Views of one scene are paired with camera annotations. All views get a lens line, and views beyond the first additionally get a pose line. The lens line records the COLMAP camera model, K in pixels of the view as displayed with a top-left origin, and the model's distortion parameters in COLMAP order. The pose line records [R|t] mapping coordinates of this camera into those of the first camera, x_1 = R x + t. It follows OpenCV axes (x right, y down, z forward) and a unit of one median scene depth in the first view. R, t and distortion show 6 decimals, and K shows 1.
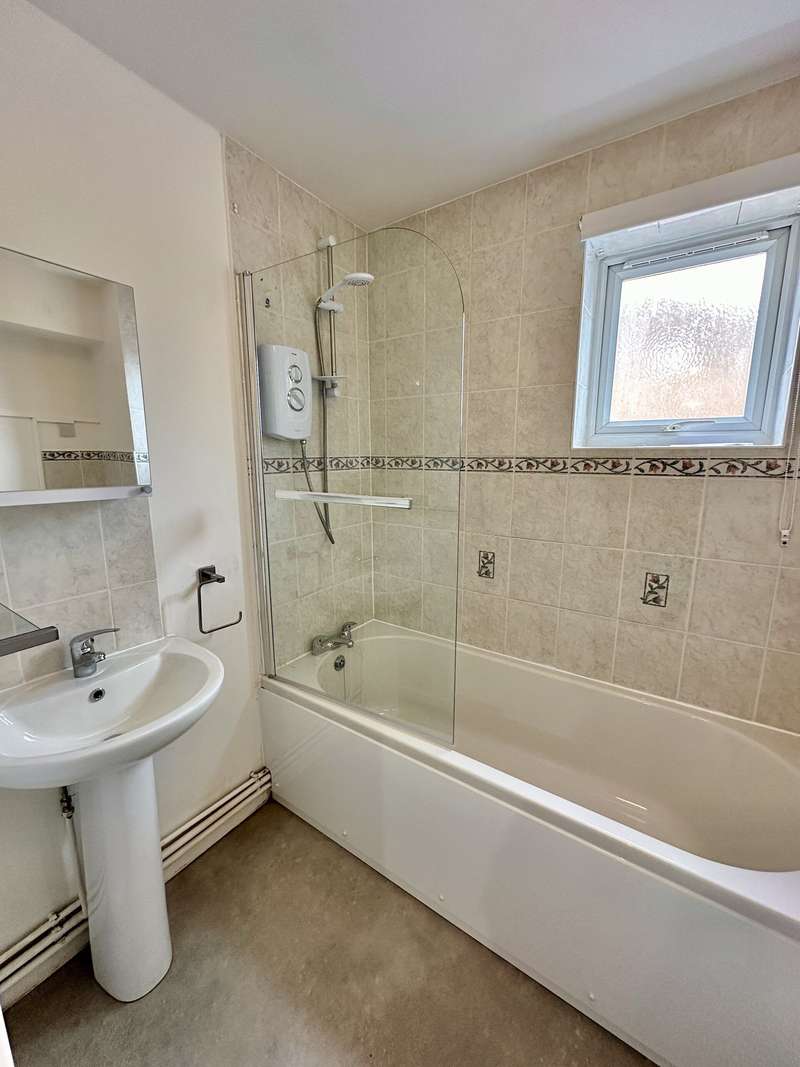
lens RADIAL K [[423.8, 0, 392.9], [0, 423.8, 536.9], [0, 0, 1]] dist [-0.002379, -0.000309]
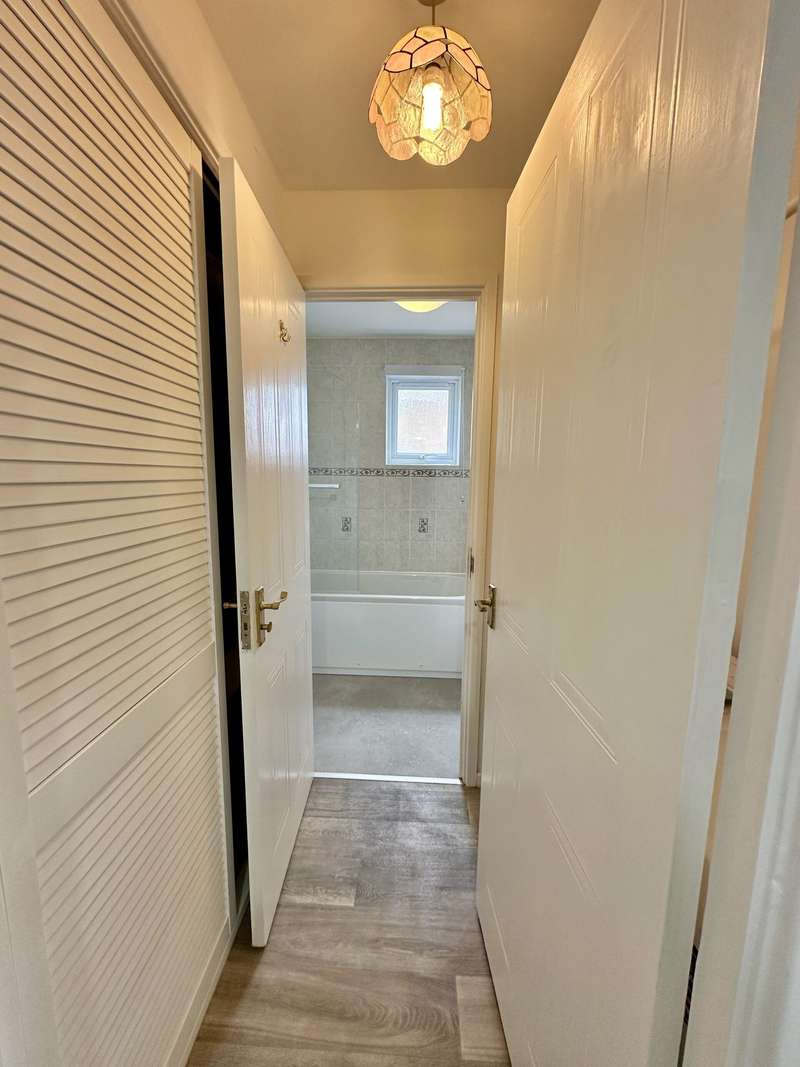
lens RADIAL K [[423.8, 0, 392.6], [0, 423.8, 534.7], [0, 0, 1]] dist [-0.002379, -0.000309]
pose [[0.853091, -0.062423, 0.518015, -0.722812], [0.080733, 0.996653, -0.012855, 0.187431], [-0.515478, 0.052787, 0.855275, -0.891369]]
